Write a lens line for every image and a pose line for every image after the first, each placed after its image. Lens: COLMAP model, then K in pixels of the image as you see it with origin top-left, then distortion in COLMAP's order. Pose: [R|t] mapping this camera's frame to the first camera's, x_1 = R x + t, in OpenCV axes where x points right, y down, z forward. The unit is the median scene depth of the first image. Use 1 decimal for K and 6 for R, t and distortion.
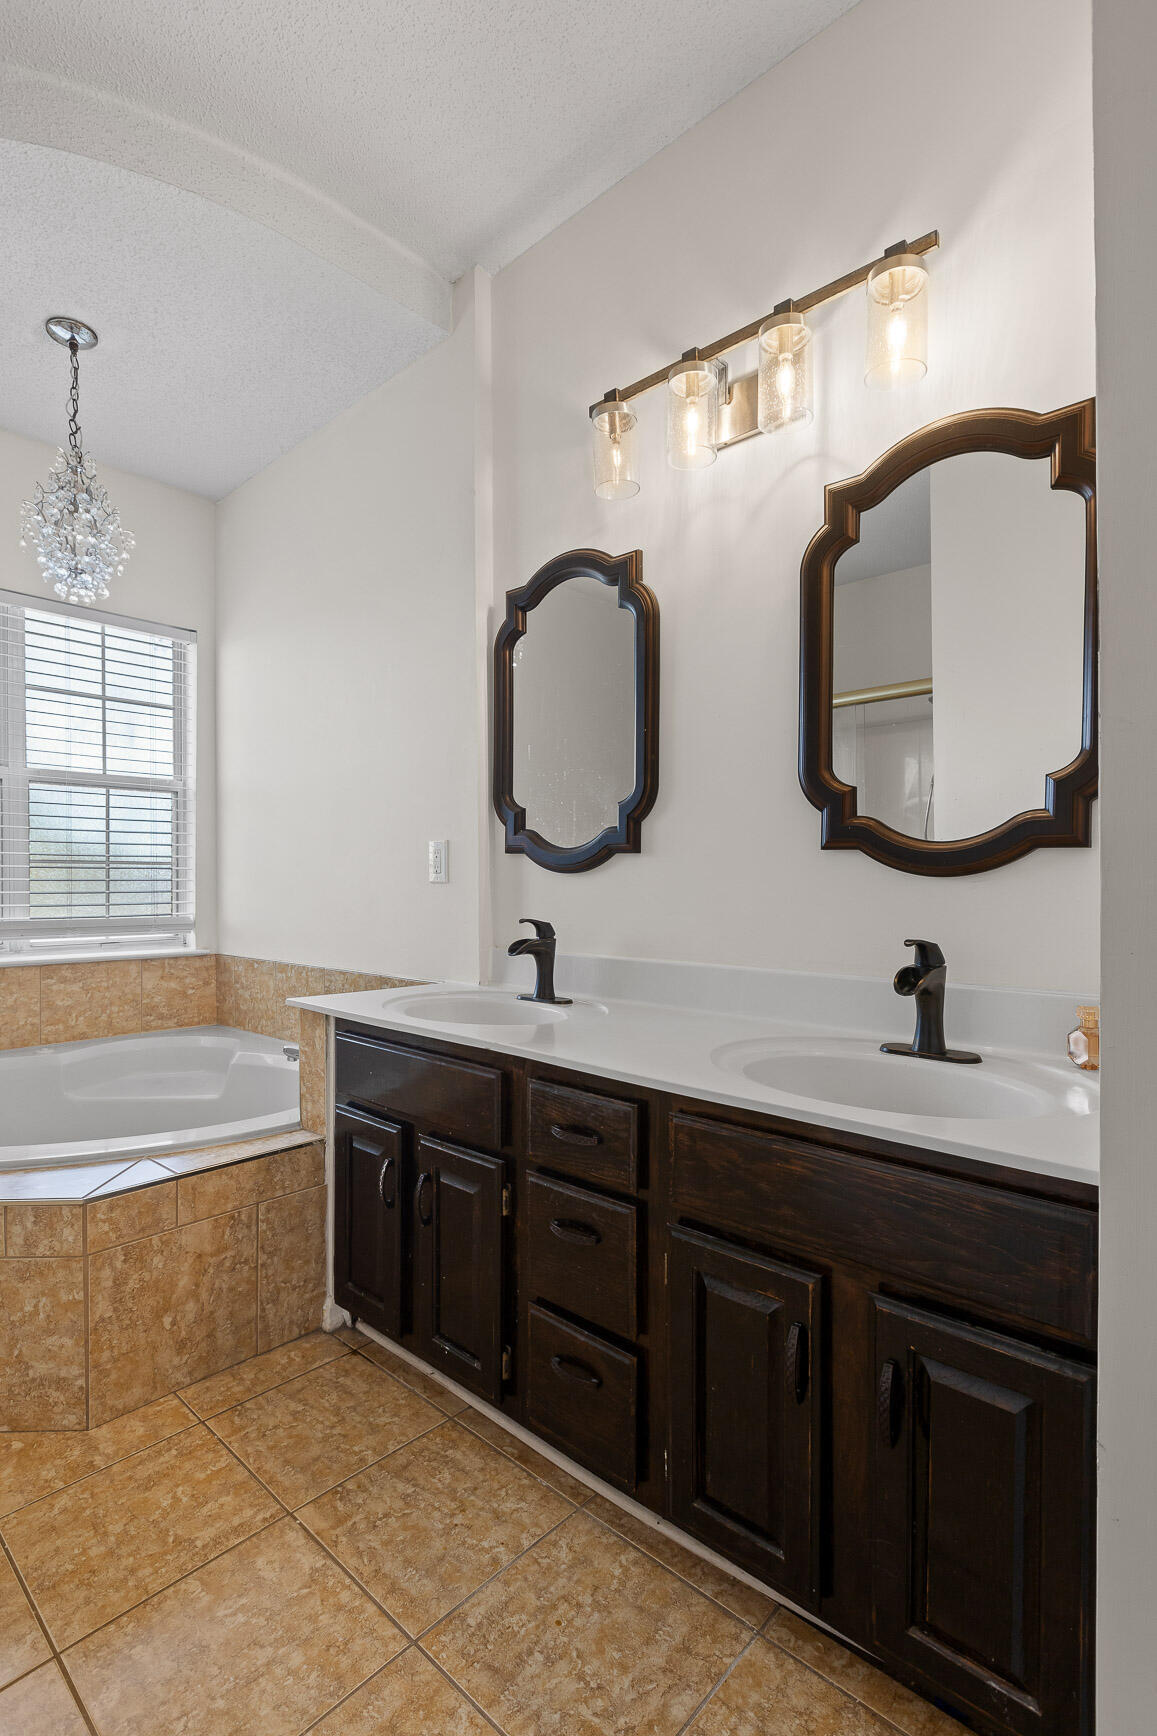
lens RADIAL K [[835.9, 0, 578.7], [0, 835.9, 883.0], [0, 0, 1]] dist [-0.004621, 0.001415]
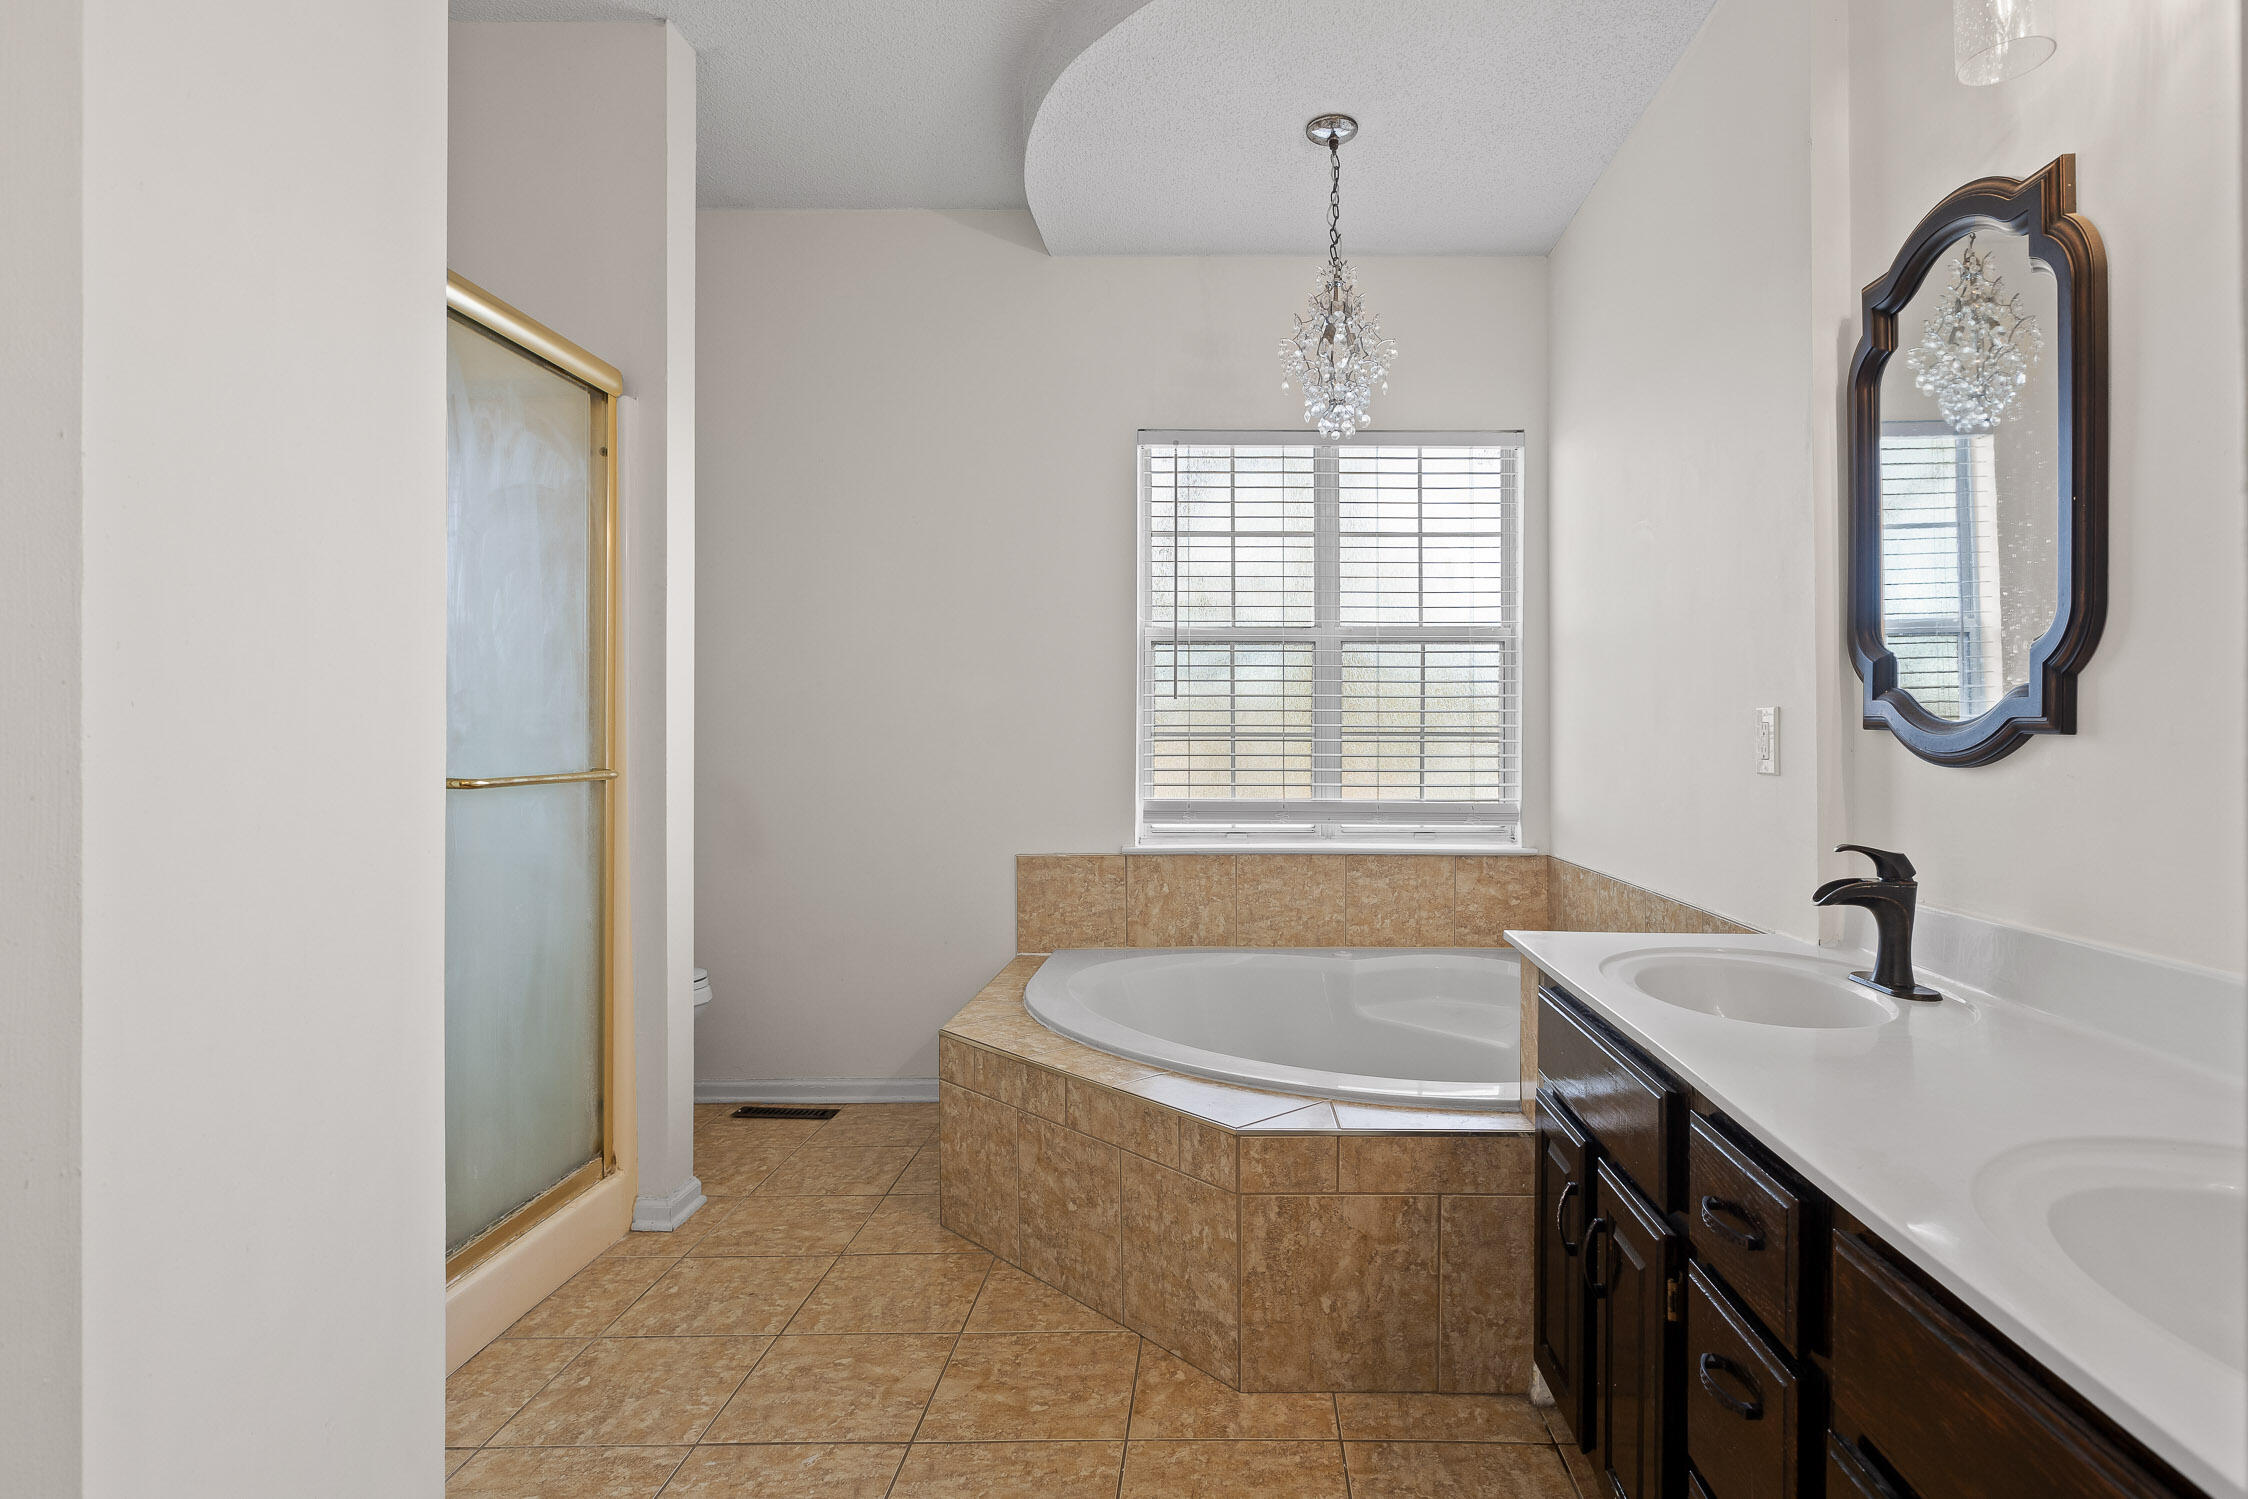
lens RADIAL K [[1146.3, 0, 1128.5], [0, 1146.3, 743.2], [0, 0, 1]] dist [0.000847, -0.000580]
pose [[0.662233, -0.000720, -0.749298, 0.203210], [-0.003561, 0.999985, -0.004107, -0.023677], [0.749290, 0.005388, 0.662221, 0.081183]]
